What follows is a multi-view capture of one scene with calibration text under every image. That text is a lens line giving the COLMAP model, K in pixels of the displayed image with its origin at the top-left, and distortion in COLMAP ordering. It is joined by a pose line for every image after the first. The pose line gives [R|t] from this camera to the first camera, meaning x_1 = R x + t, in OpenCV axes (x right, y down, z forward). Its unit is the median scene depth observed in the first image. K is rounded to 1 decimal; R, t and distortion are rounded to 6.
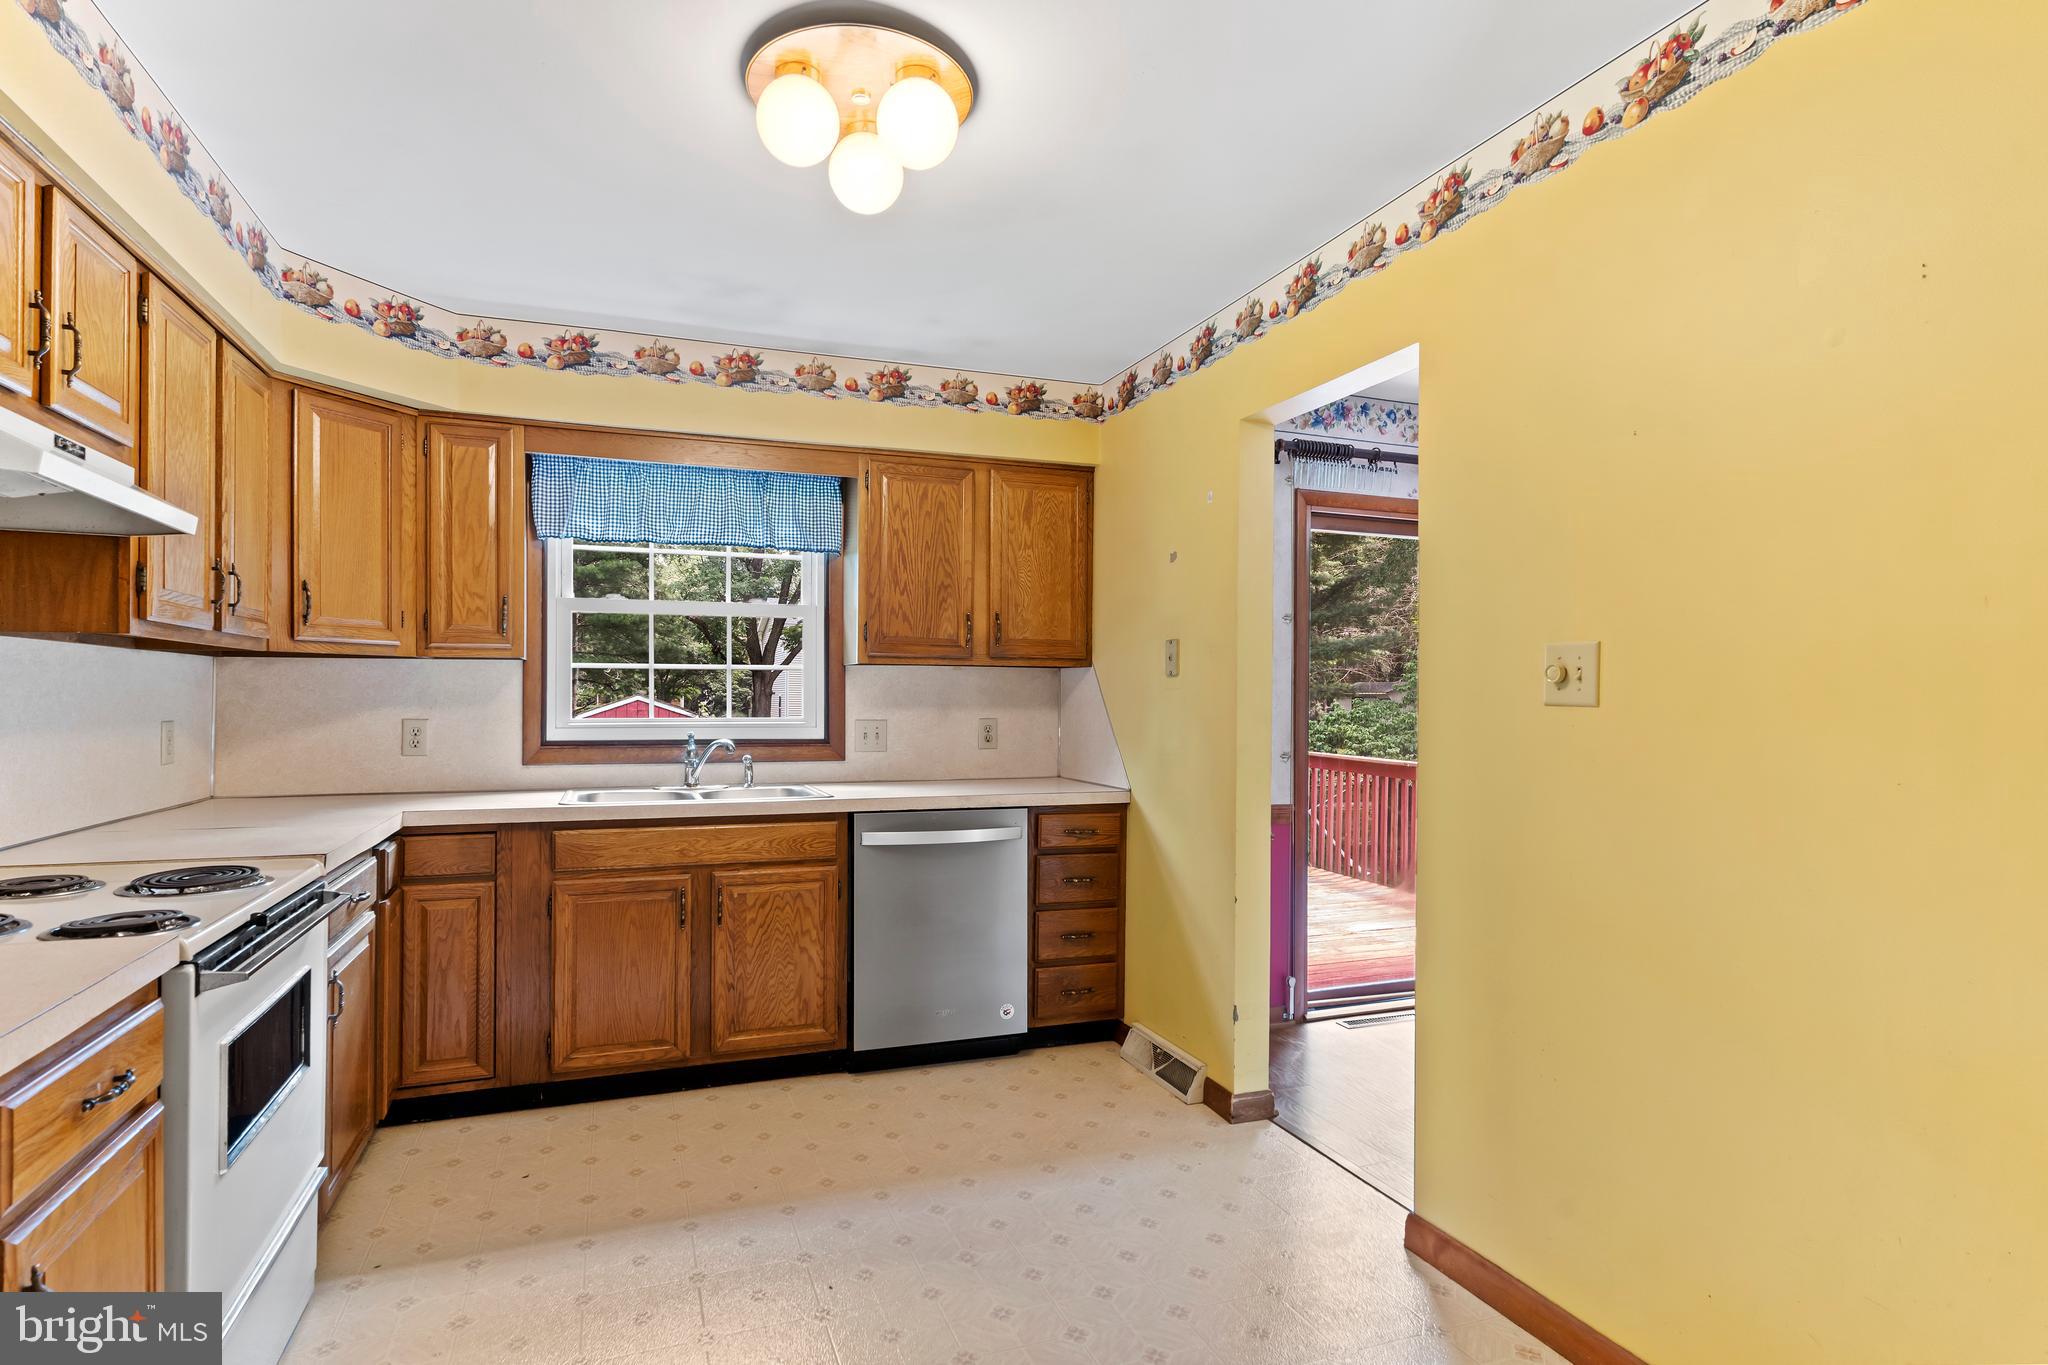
lens RADIAL K [[1067.4, 0, 1025.9], [0, 1067.4, 698.4], [0, 0, 1]] dist [-0.008201, 0.003071]
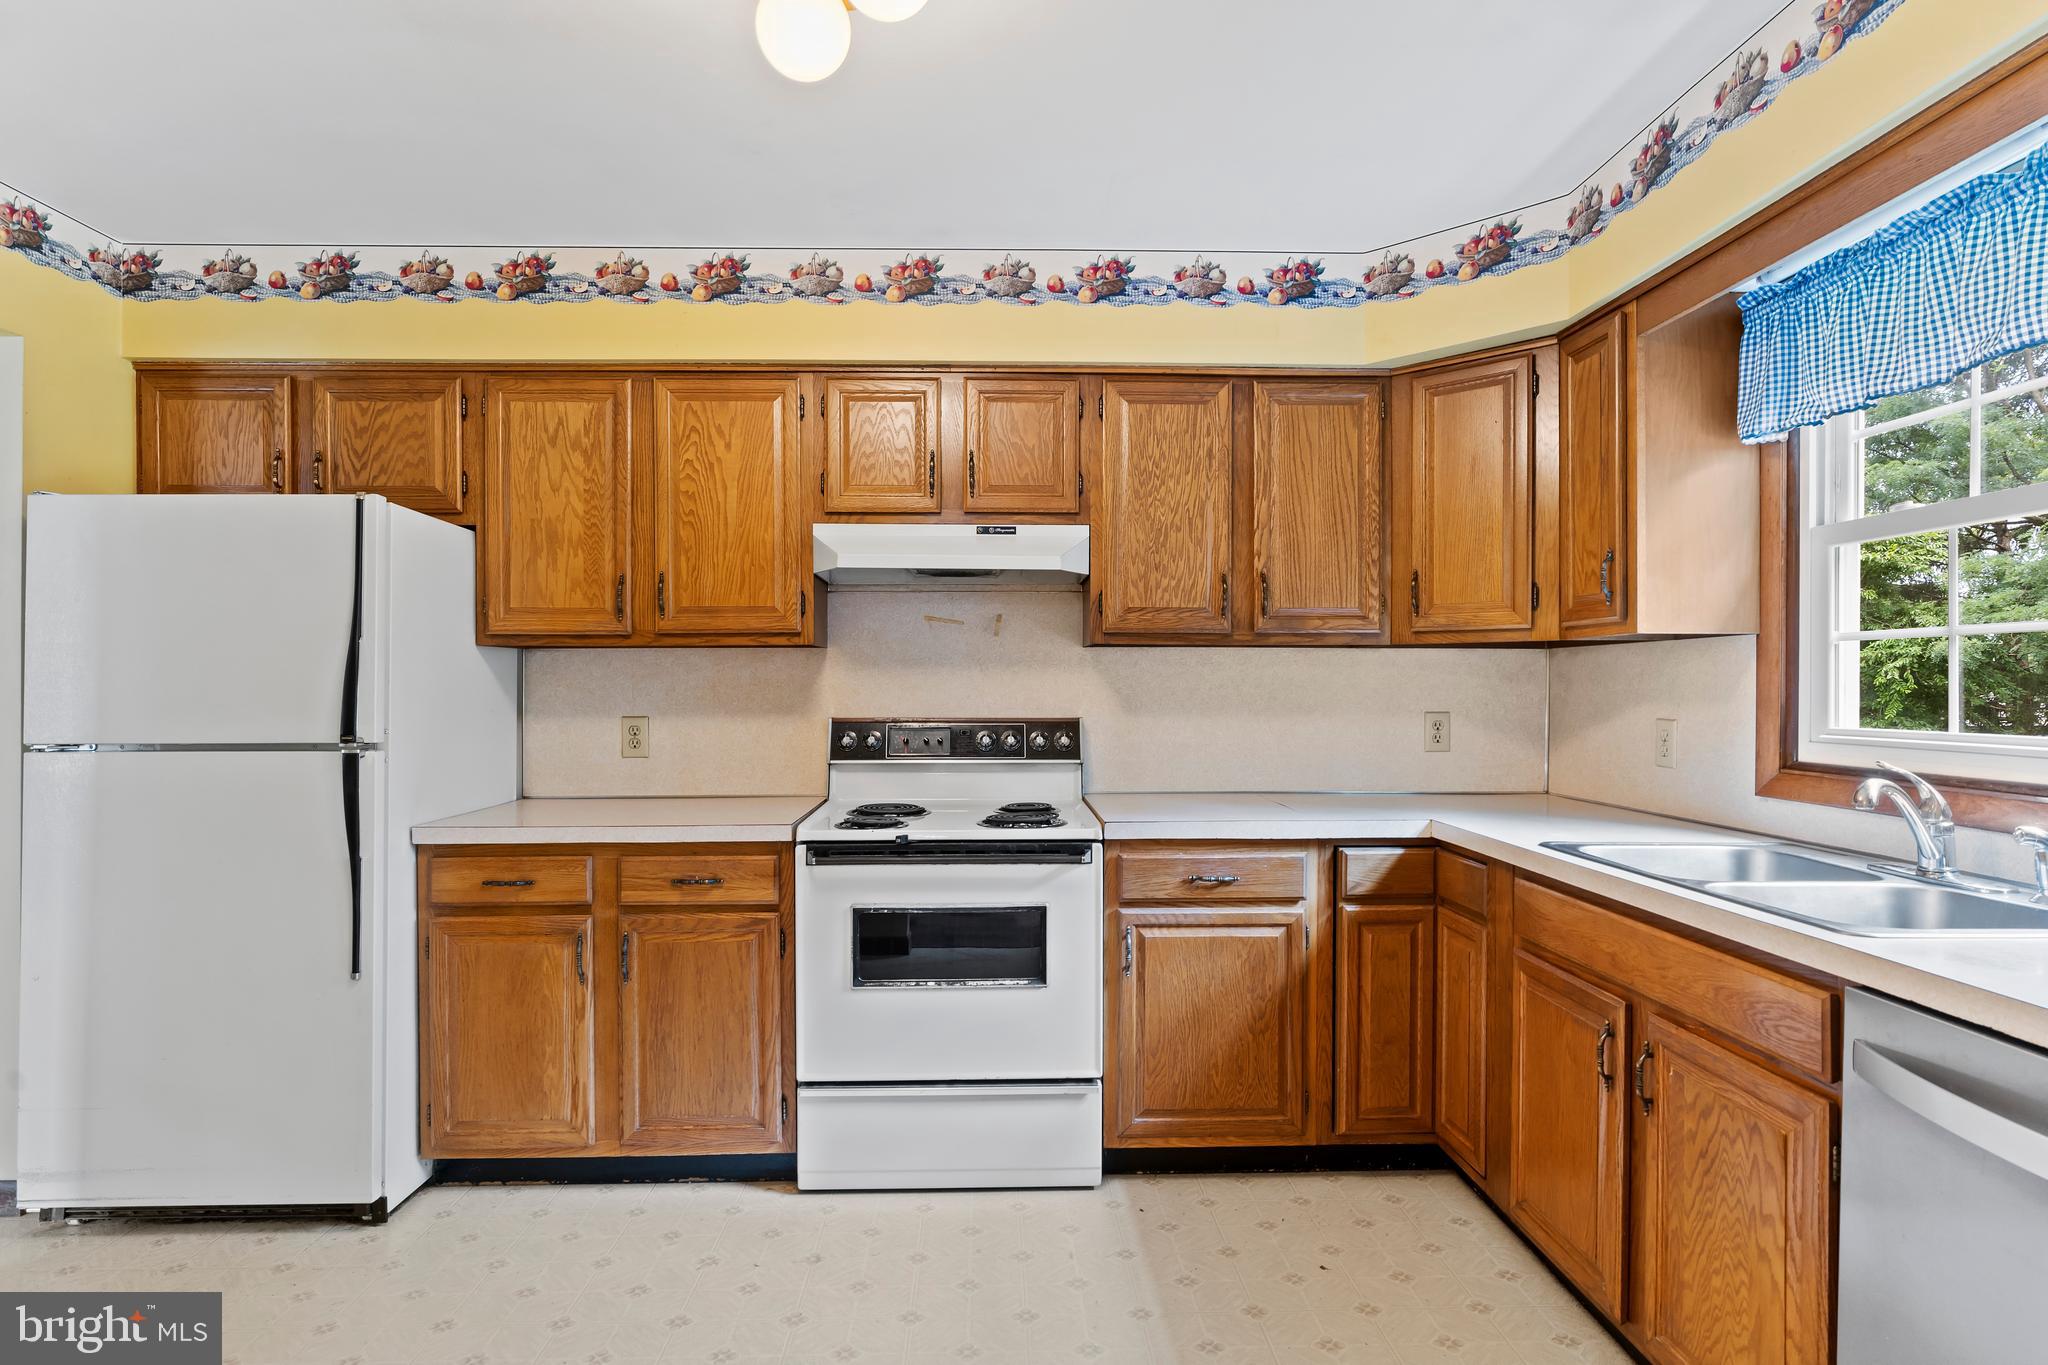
lens RADIAL K [[1067.4, 0, 1014.9], [0, 1067.4, 686.1], [0, 0, 1]] dist [-0.008201, 0.003071]
pose [[-0.338430, -0.001488, -0.940990, 0.324819], [0.002392, 0.999994, -0.002442, -0.004069], [0.940988, -0.003077, -0.338425, 0.864488]]
